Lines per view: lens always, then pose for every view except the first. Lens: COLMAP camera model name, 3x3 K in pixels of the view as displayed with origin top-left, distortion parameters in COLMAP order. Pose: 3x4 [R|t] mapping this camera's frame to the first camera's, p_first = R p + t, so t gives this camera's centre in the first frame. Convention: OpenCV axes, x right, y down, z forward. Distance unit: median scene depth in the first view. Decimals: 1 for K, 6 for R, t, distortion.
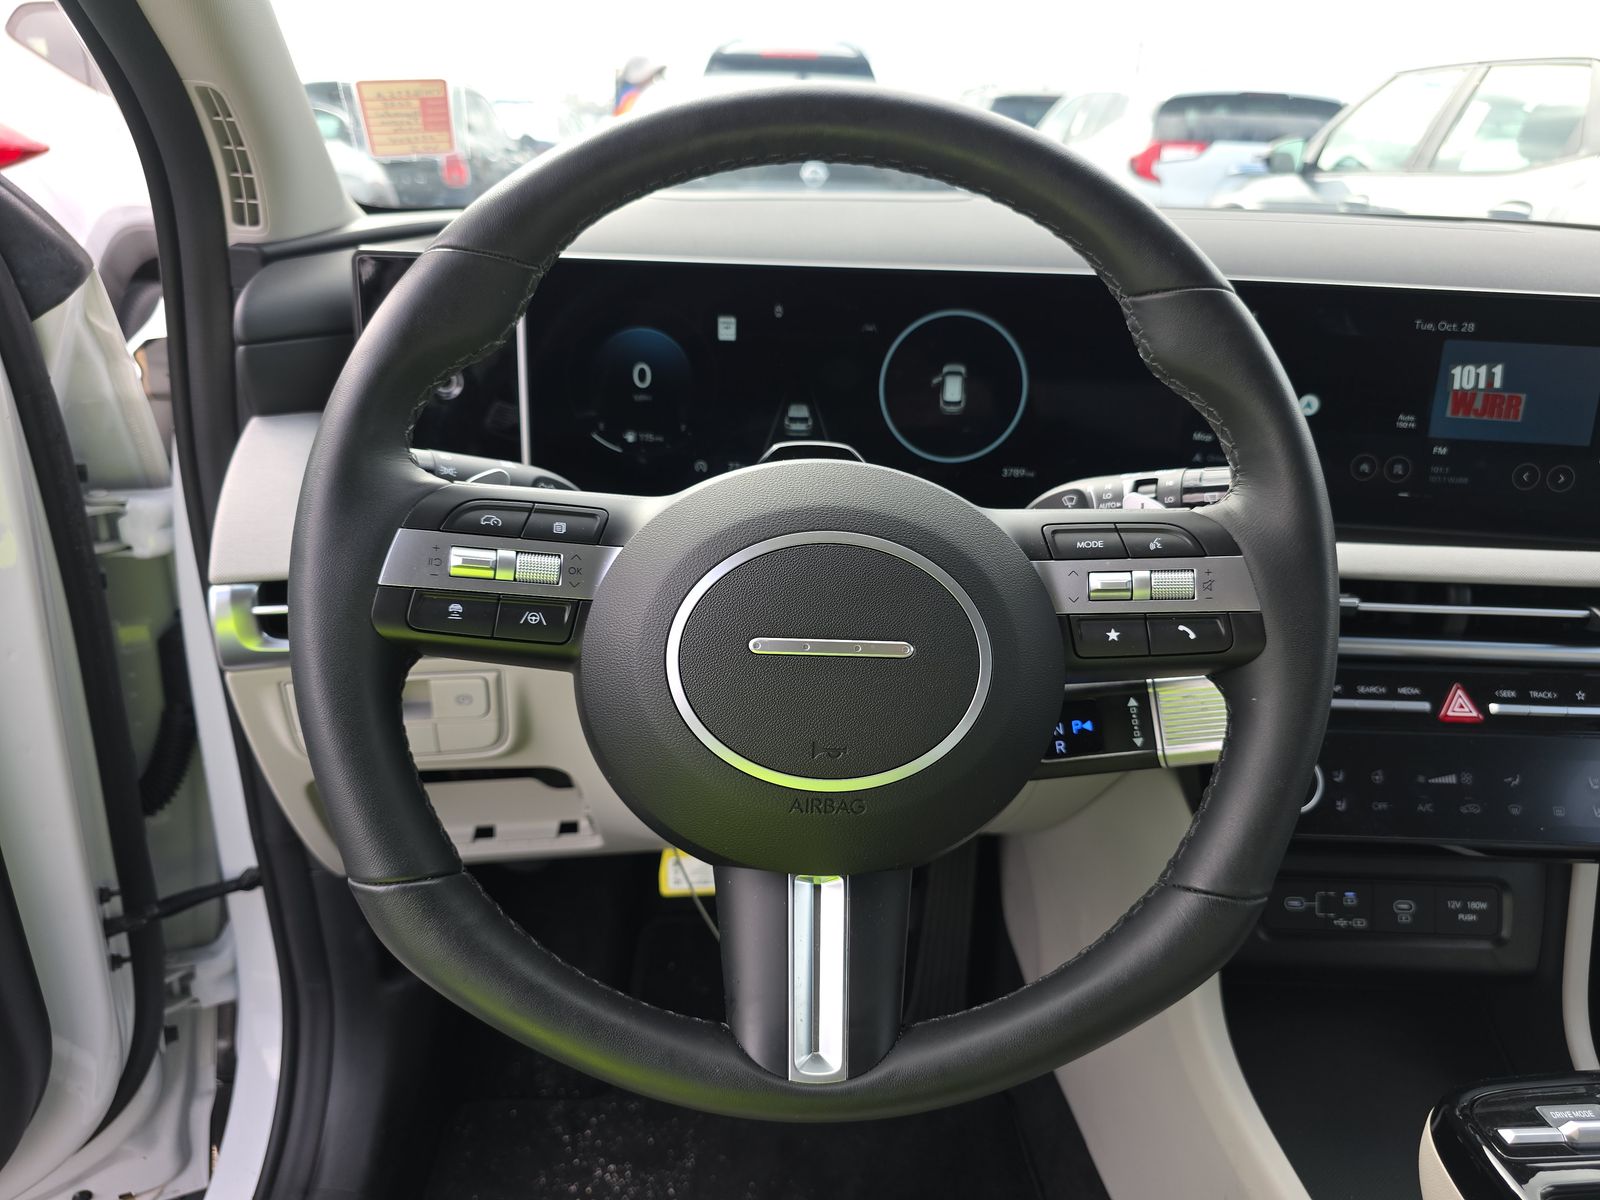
lens RADIAL K [[1098.7, 0, 800.0], [0, 1098.7, 600.0], [0, 0, 1]] dist [-0.002872, -0.003853]
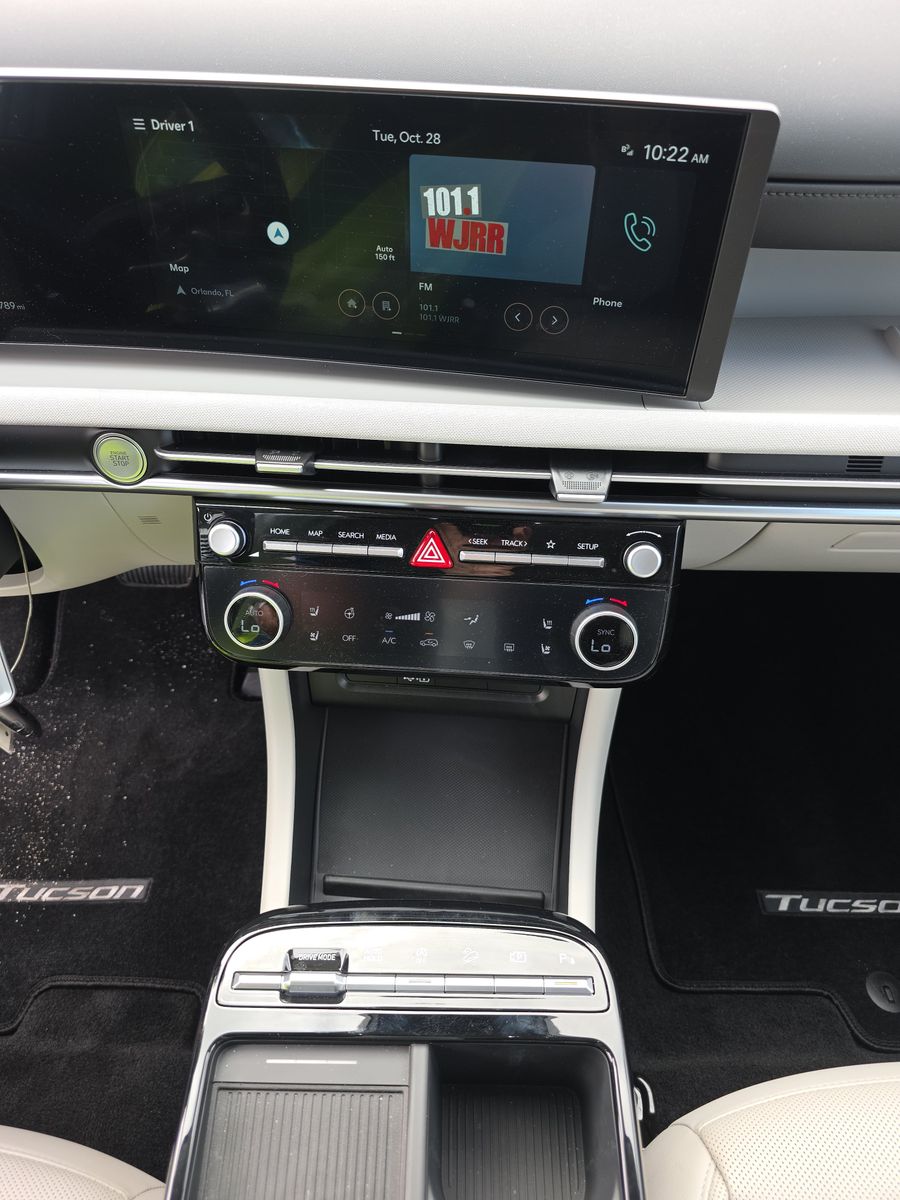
lens RADIAL K [[824.1, 0, 450.0], [0, 824.1, 600.0], [0, 0, 1]] dist [-0.002872, -0.003853]
pose [[0.994295, 0.028351, -0.102826, 0.691769], [0.026521, 0.868041, 0.495783, -0.252347], [0.103314, -0.495682, 0.862337, 0.291607]]
